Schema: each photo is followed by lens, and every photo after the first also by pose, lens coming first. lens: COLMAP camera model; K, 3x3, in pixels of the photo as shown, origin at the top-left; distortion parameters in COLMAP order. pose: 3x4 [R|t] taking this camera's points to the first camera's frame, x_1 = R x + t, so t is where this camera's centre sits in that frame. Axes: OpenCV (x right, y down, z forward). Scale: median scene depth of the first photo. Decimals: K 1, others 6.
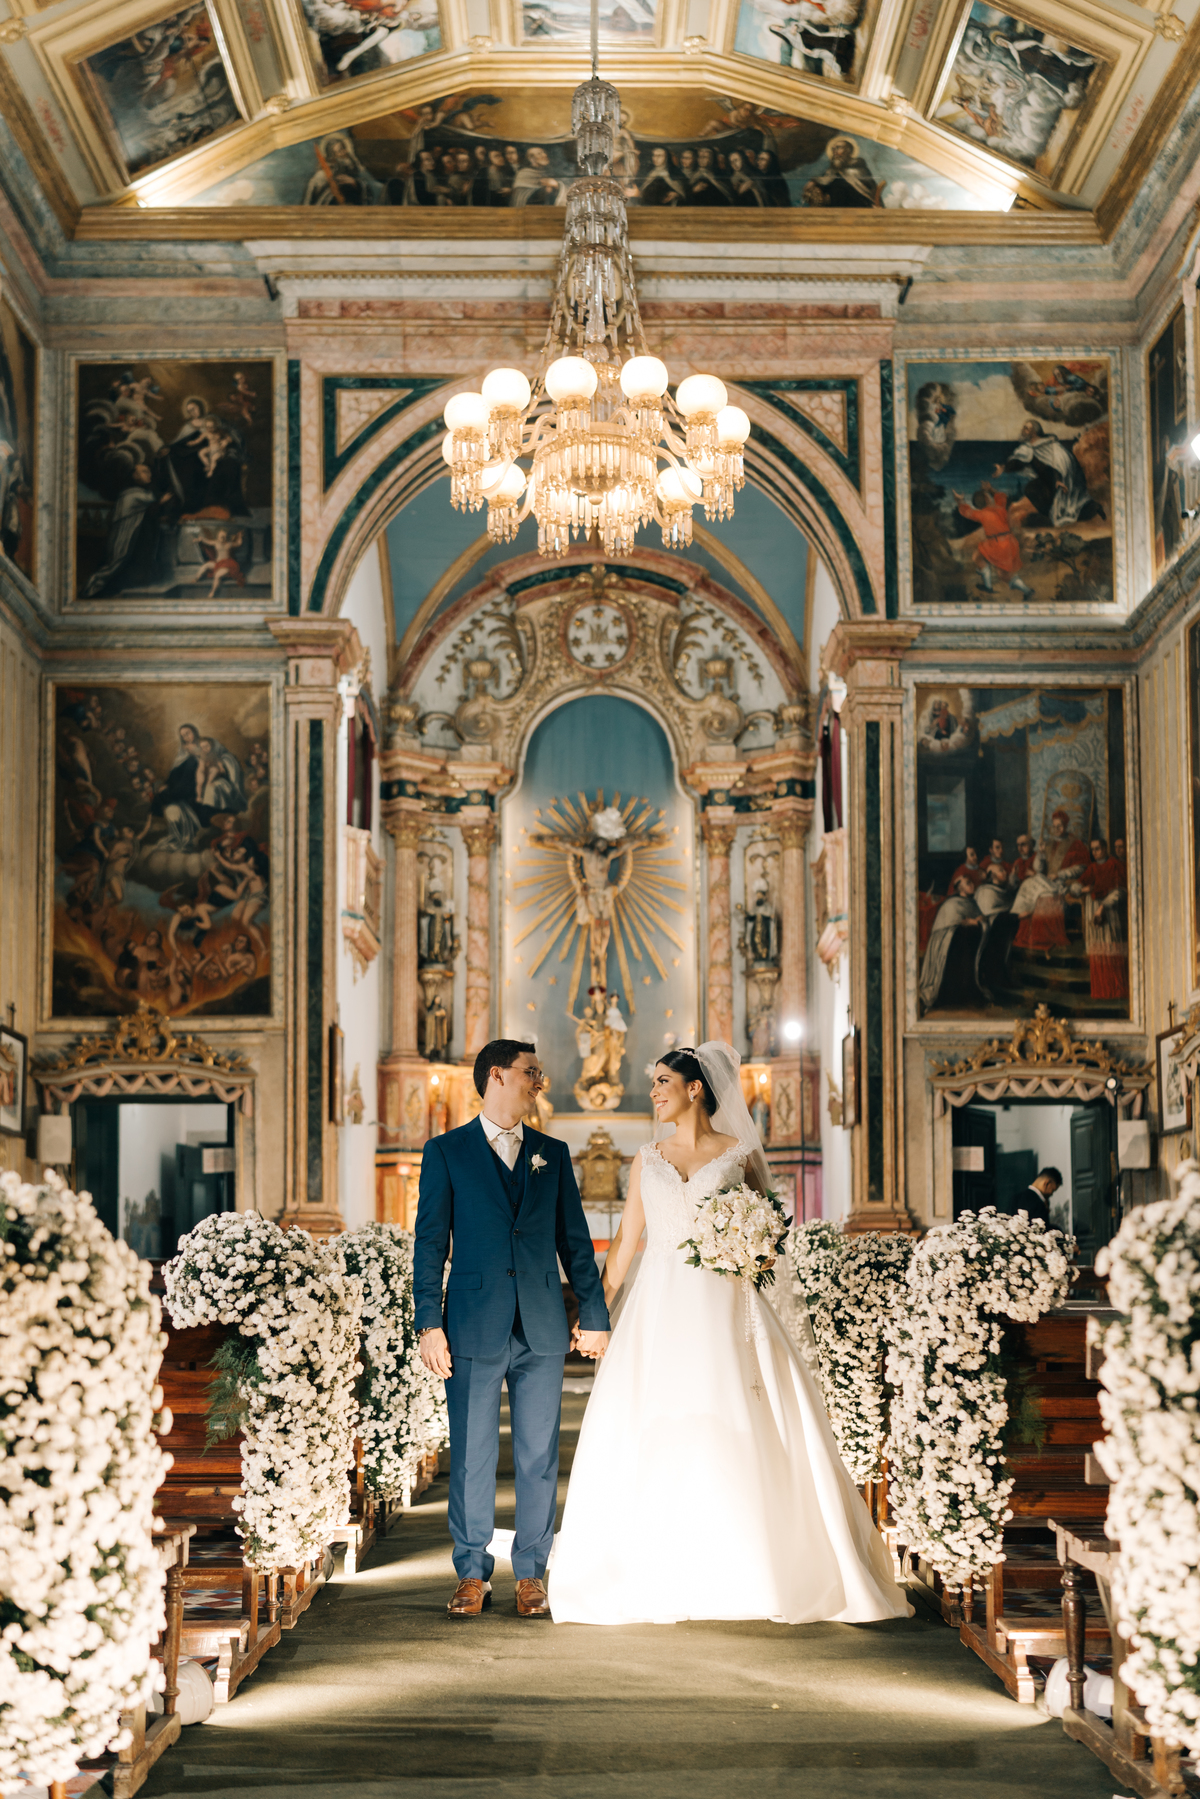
lens RADIAL K [[1980.4, 0, 603.2], [0, 1980.4, 1120.2], [0, 0, 1]] dist [0.028256, -0.031528]
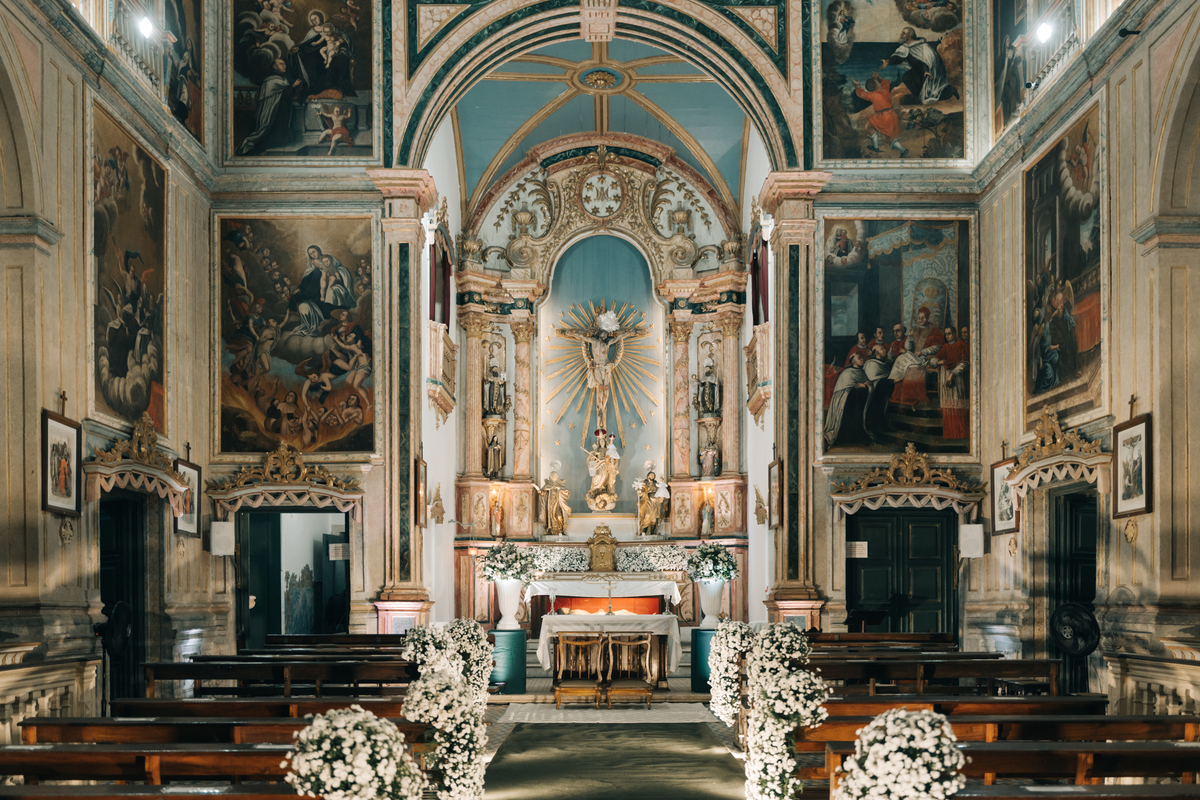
lens RADIAL K [[1095.8, 0, 596.7], [0, 1095.8, 571.4], [0, 0, 1]] dist [0.026812, 0.003971]
pose [[0.999981, 0.000853, -0.006083, -0.001128], [-0.000460, 0.997929, 0.064328, -0.015879], [0.006126, -0.064324, 0.997910, 0.186785]]
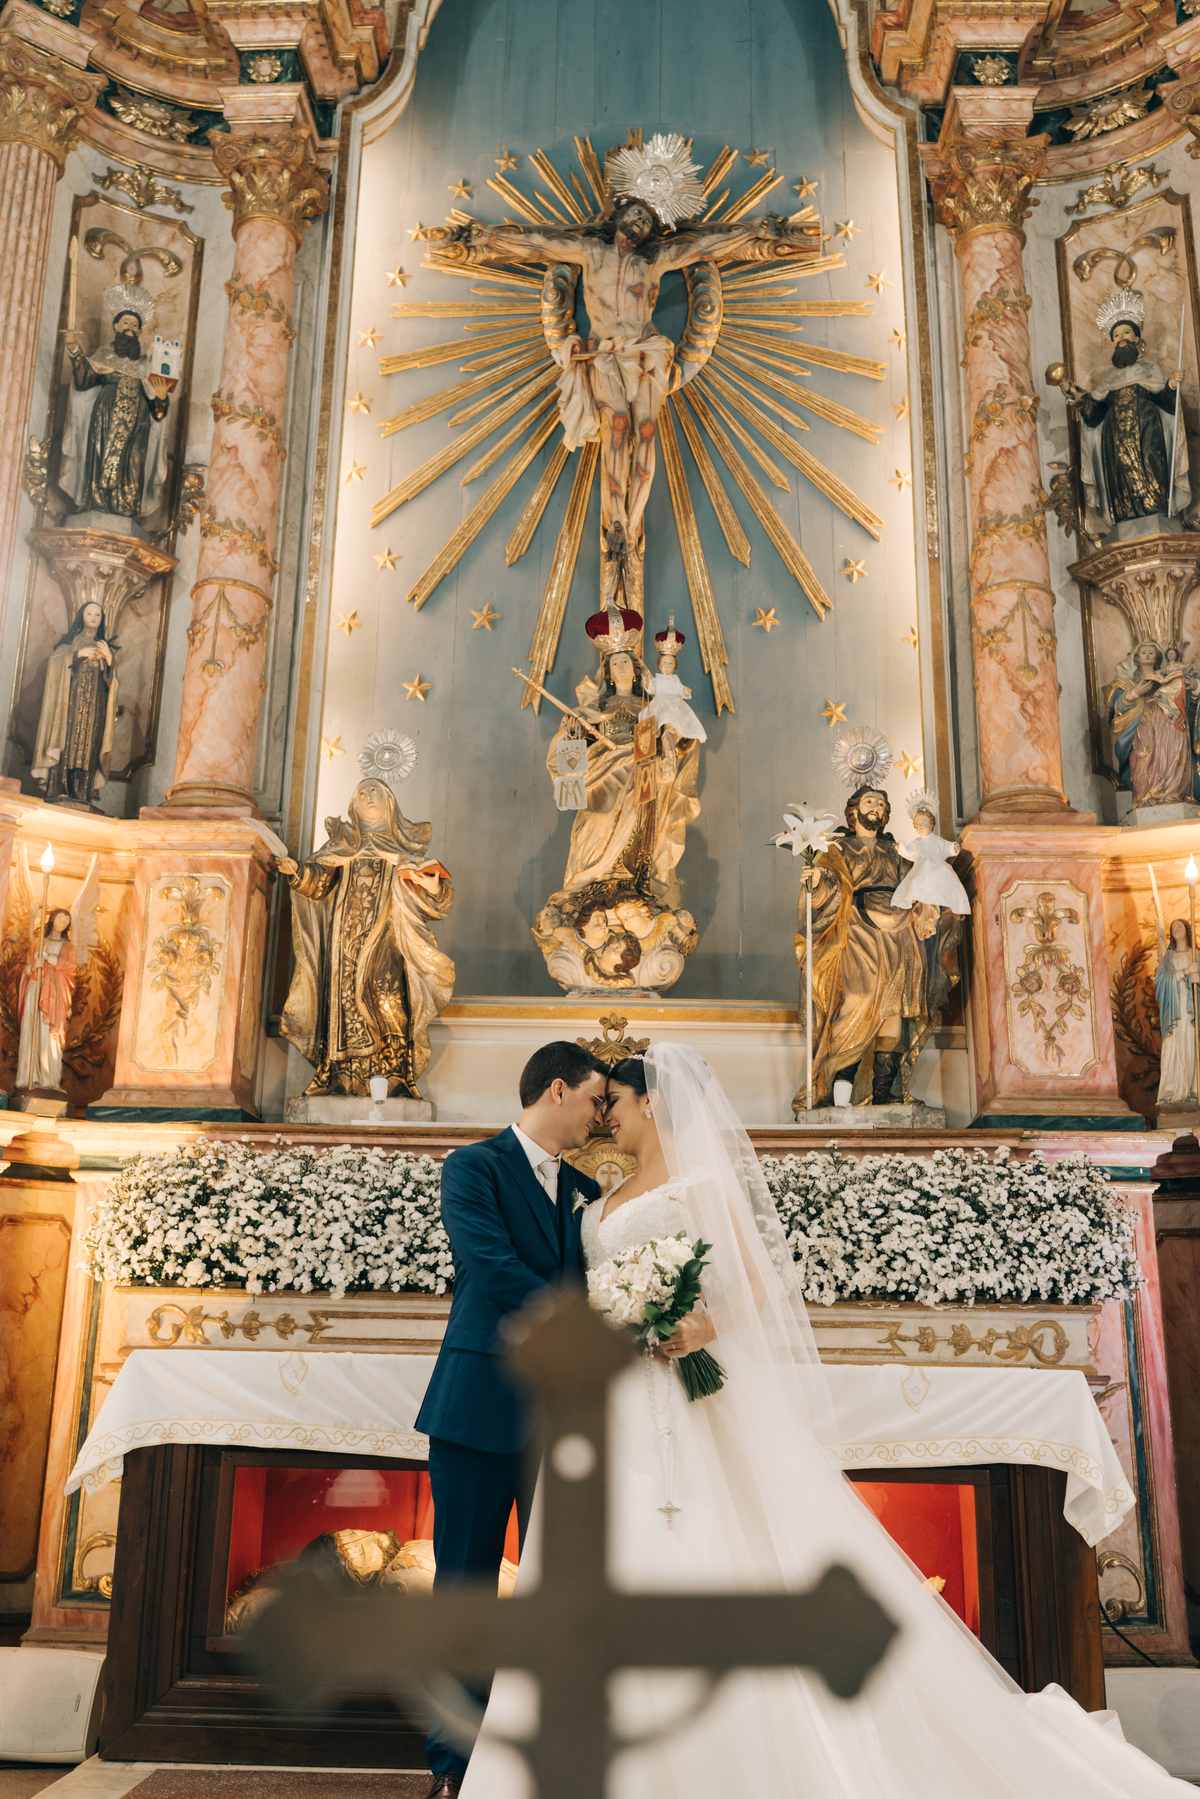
lens RADIAL K [[1711.5, 0, 600.0], [0, 1711.5, 899.5], [0, 0, 1]] dist [0.003269, 0.006093]
pose [[0.999428, 0.012923, -0.031238, 0.004488], [-0.018599, 0.981827, -0.188863, 0.037745], [0.028230, 0.189337, 0.981506, 0.908465]]
